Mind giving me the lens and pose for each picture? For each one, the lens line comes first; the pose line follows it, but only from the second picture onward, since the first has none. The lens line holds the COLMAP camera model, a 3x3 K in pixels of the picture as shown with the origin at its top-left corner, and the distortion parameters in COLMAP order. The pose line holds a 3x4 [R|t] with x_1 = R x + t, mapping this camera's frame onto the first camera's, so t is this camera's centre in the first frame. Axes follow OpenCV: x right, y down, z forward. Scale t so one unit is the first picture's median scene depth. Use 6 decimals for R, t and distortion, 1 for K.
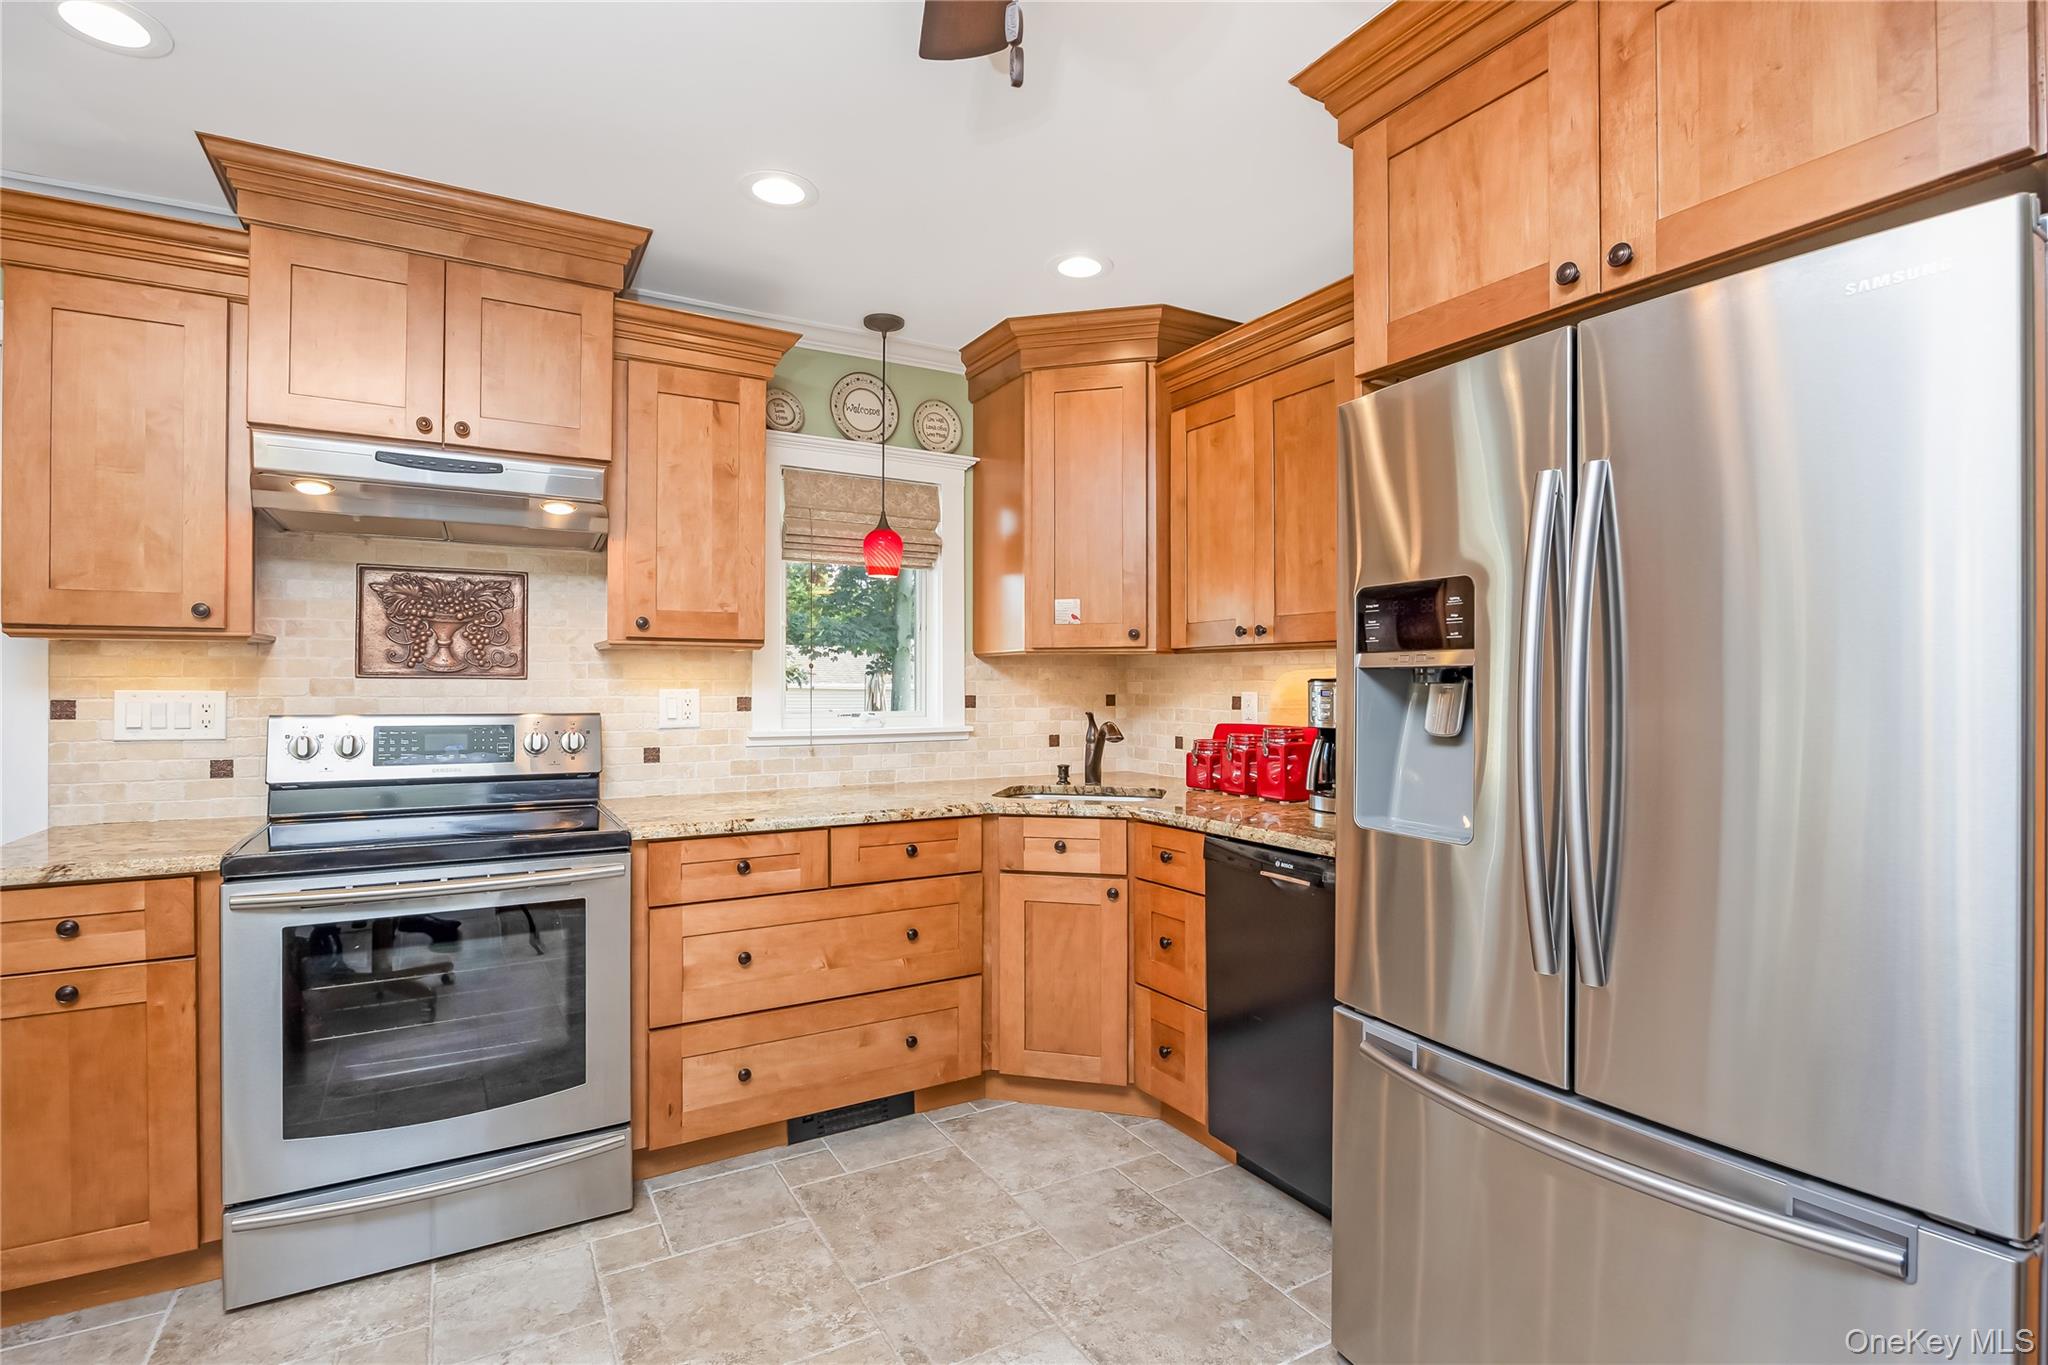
lens RADIAL K [[966.2, 0, 1036.7], [0, 966.2, 684.2], [0, 0, 1]] dist [-0.014125, 0.001139]
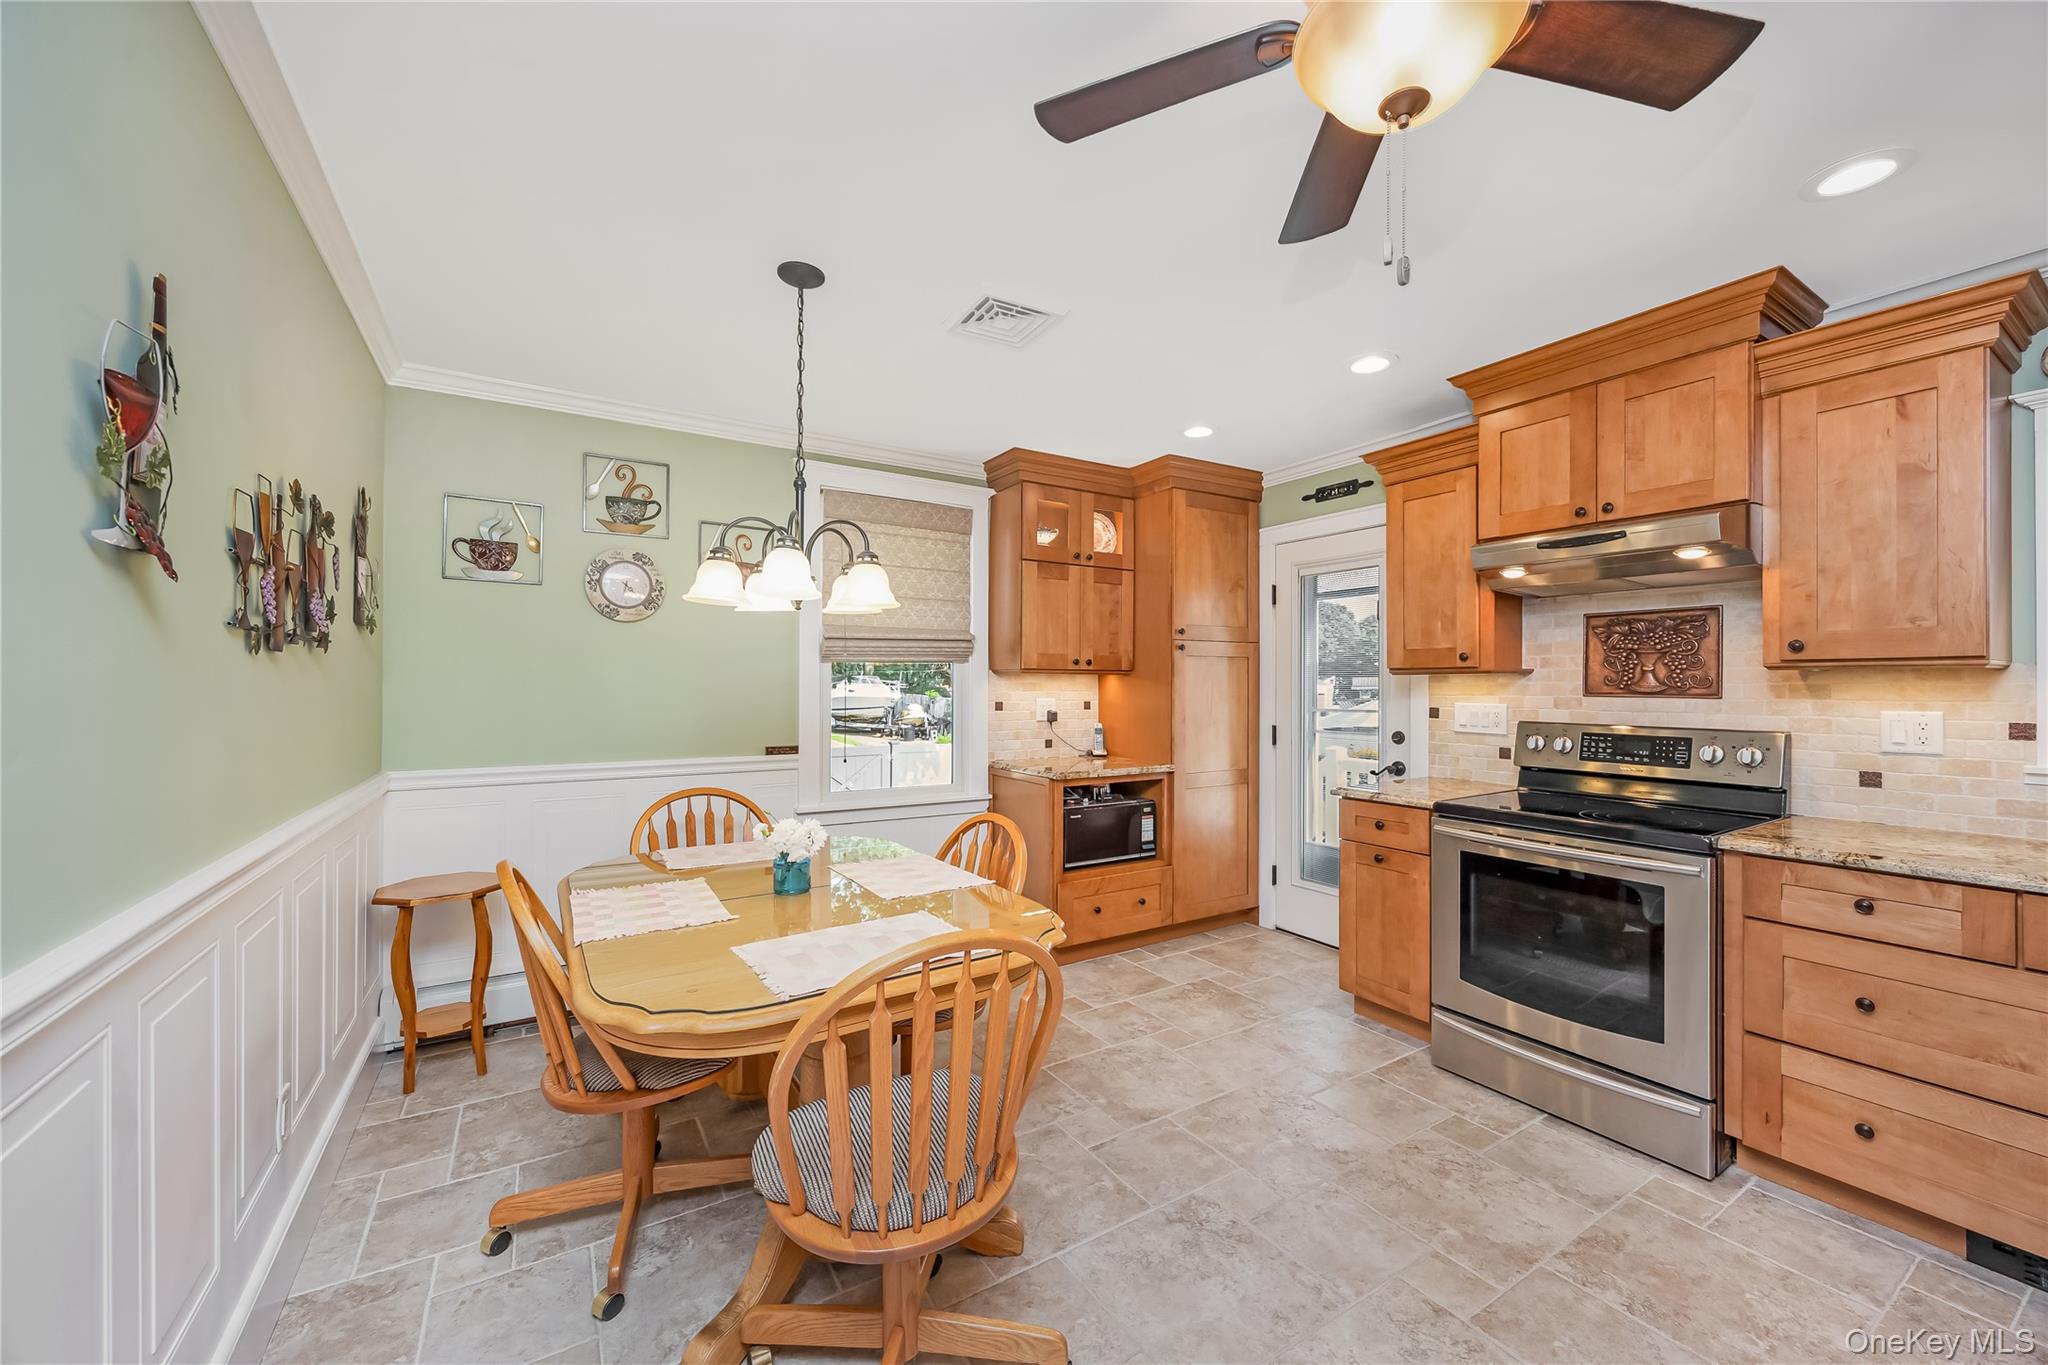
lens RADIAL K [[790.5, 0, 1025.6], [0, 790.5, 686.0], [0, 0, 1]] dist [-0.004880, 0.000301]
pose [[0.017977, -0.001043, -0.999838, 0.429014], [-0.002484, 0.999996, -0.001087, -0.018952], [0.999835, 0.002503, 0.017975, 0.175112]]
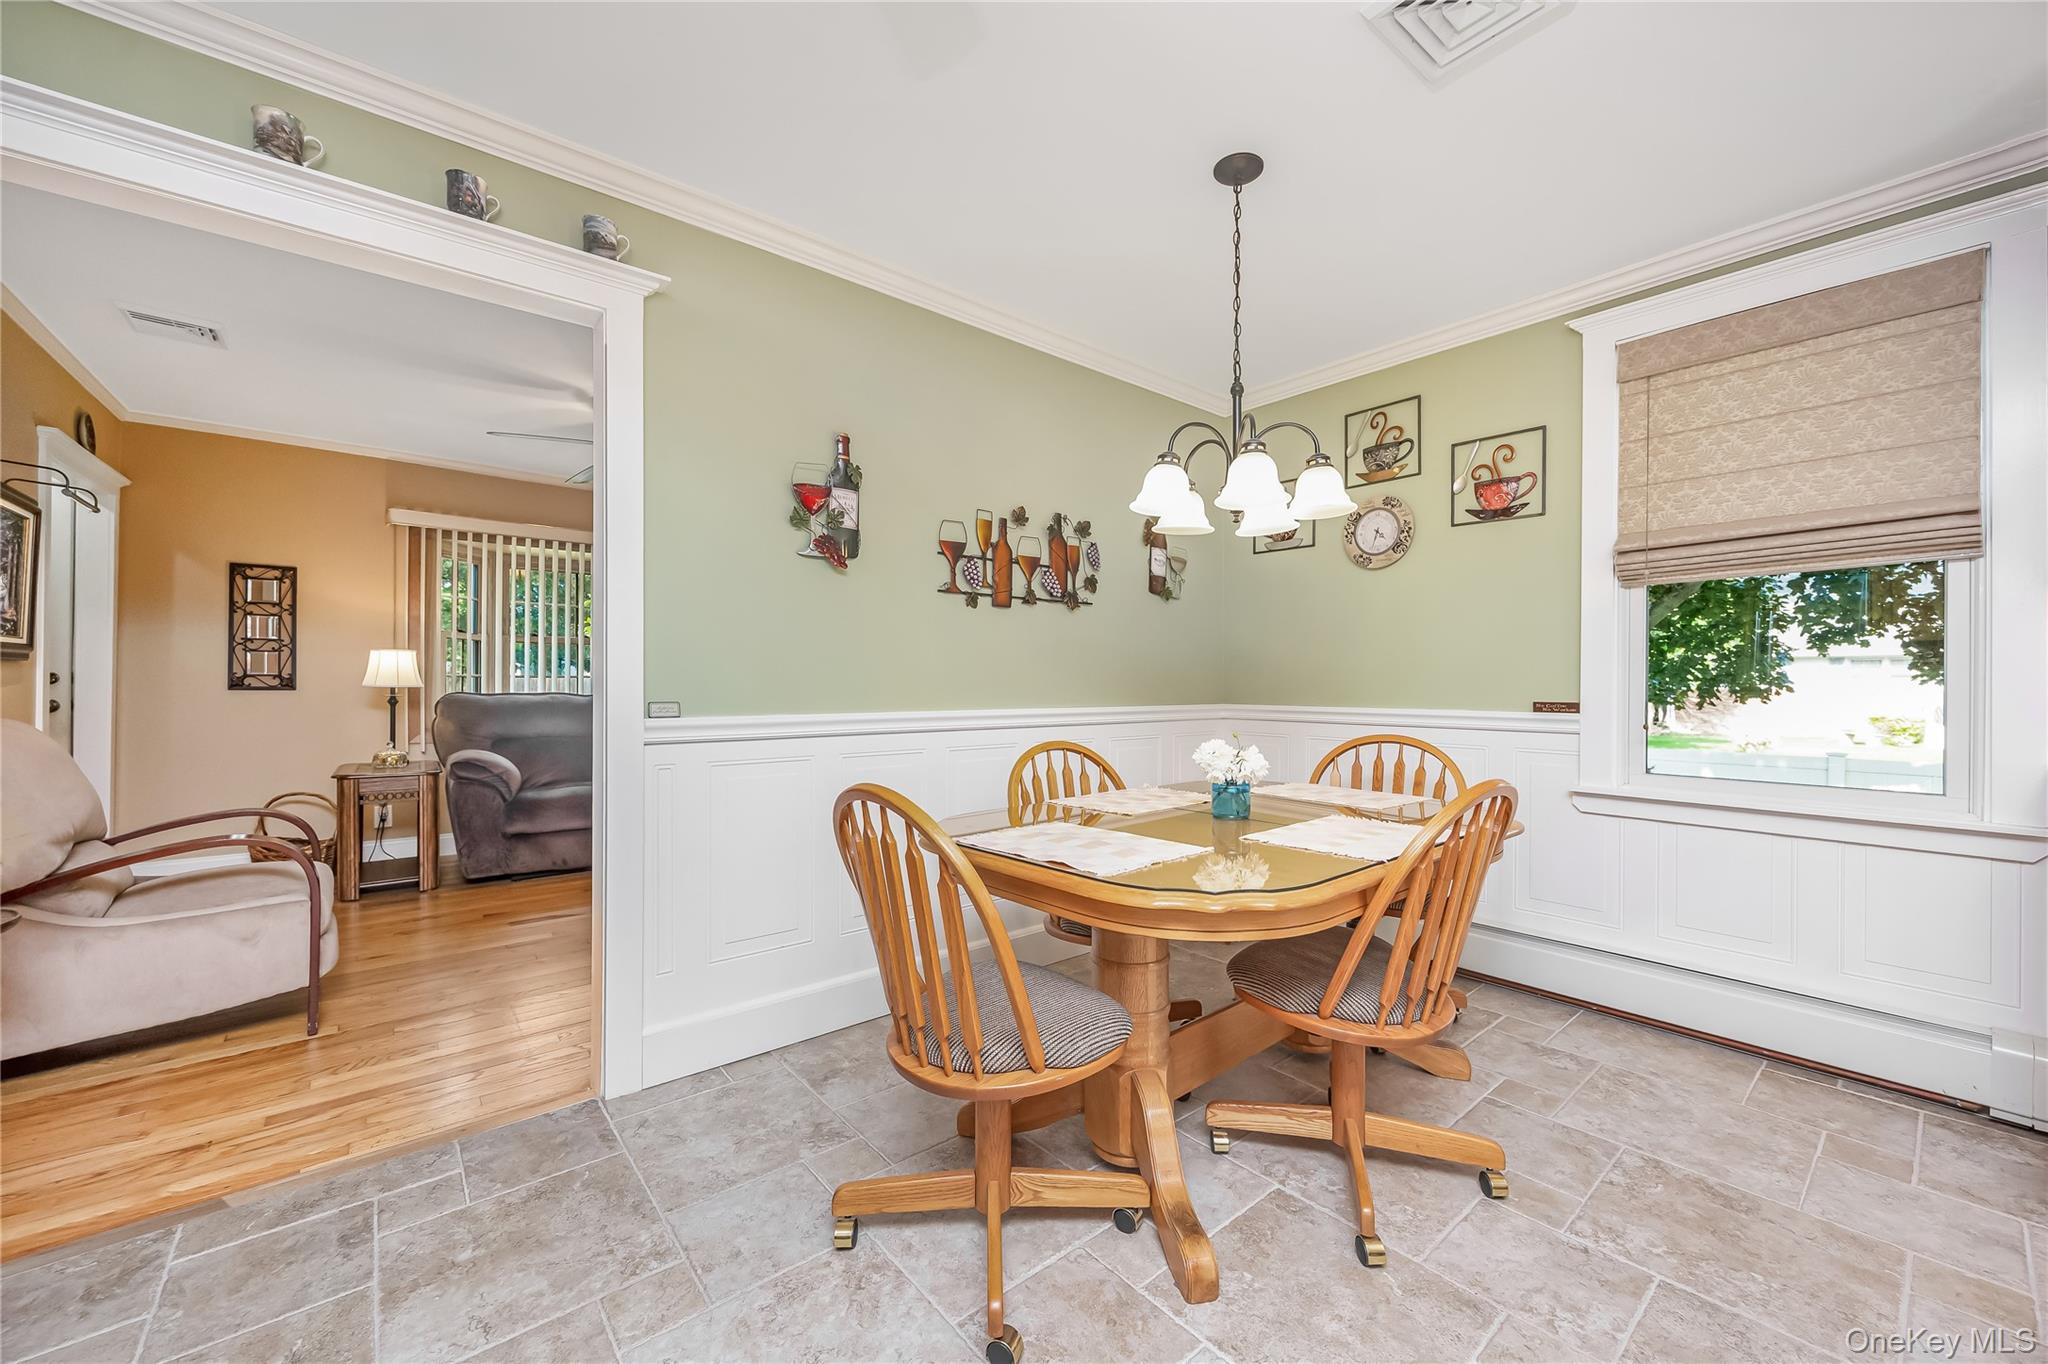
lens RADIAL K [[790.5, 0, 1041.4], [0, 790.5, 693.5], [0, 0, 1]] dist [-0.004880, 0.000301]
pose [[-0.986171, -0.003029, -0.165704, -0.135015], [-0.005023, 0.999920, 0.011613, 0.071874], [0.165656, 0.012285, -0.986107, 0.755372]]
